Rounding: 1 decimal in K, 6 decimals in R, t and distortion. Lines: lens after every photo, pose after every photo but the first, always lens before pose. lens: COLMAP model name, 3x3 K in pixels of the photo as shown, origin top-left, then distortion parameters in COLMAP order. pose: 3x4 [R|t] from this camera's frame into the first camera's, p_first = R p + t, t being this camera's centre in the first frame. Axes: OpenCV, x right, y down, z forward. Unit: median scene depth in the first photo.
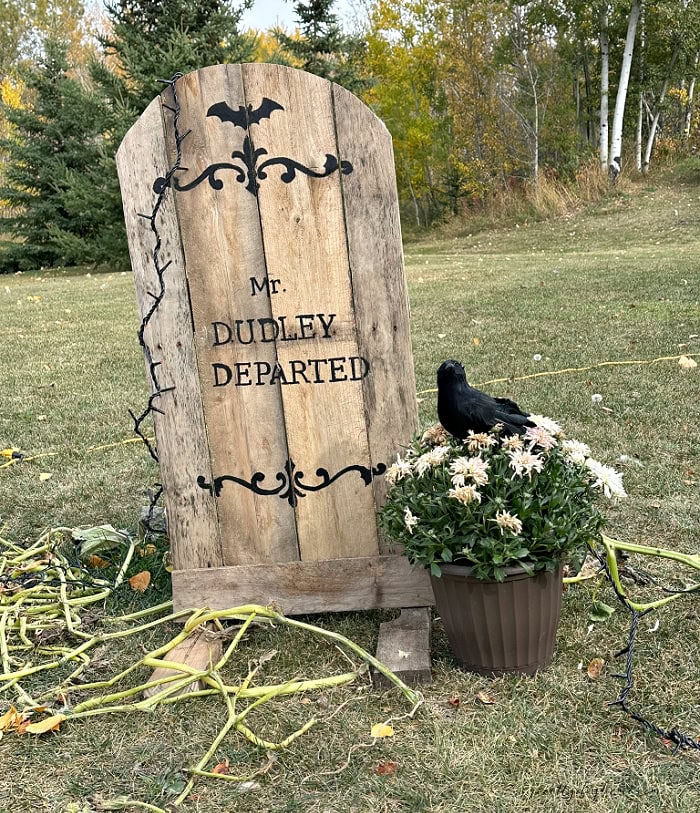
lens RADIAL K [[1076.0, 0, 354.8], [0, 1076.0, 411.4], [0, 0, 1]] dist [0.153537, 0.000000]
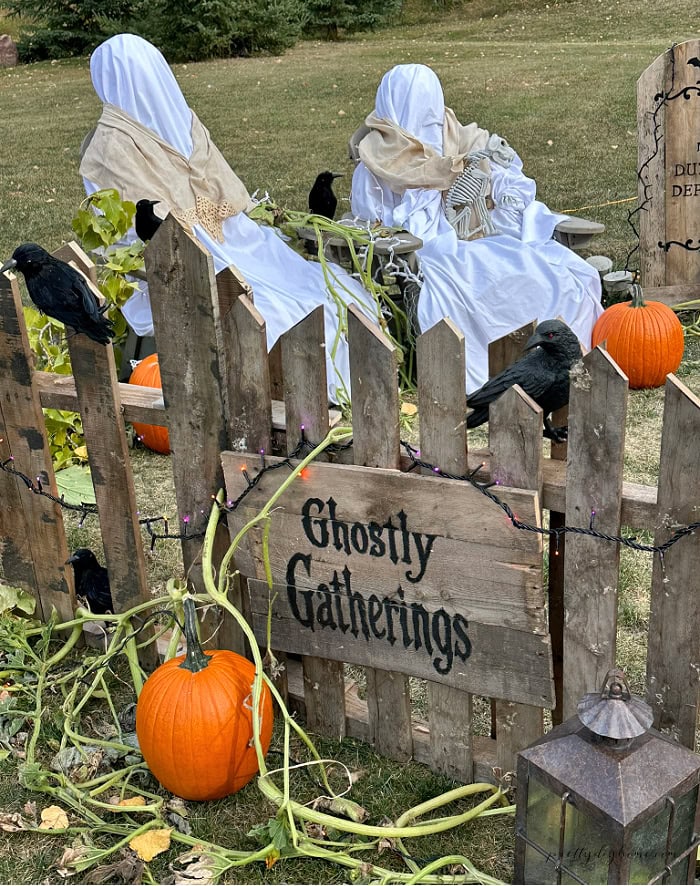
lens RADIAL K [[1244.1, 0, 351.6], [0, 1244.1, 440.4], [0, 0, 1]] dist [0.076358, 0.000000]
pose [[0.998113, -0.014453, 0.059680, -0.904467], [0.003168, 0.982732, 0.185005, -0.010969], [-0.061323, -0.184467, 0.980924, -1.410771]]
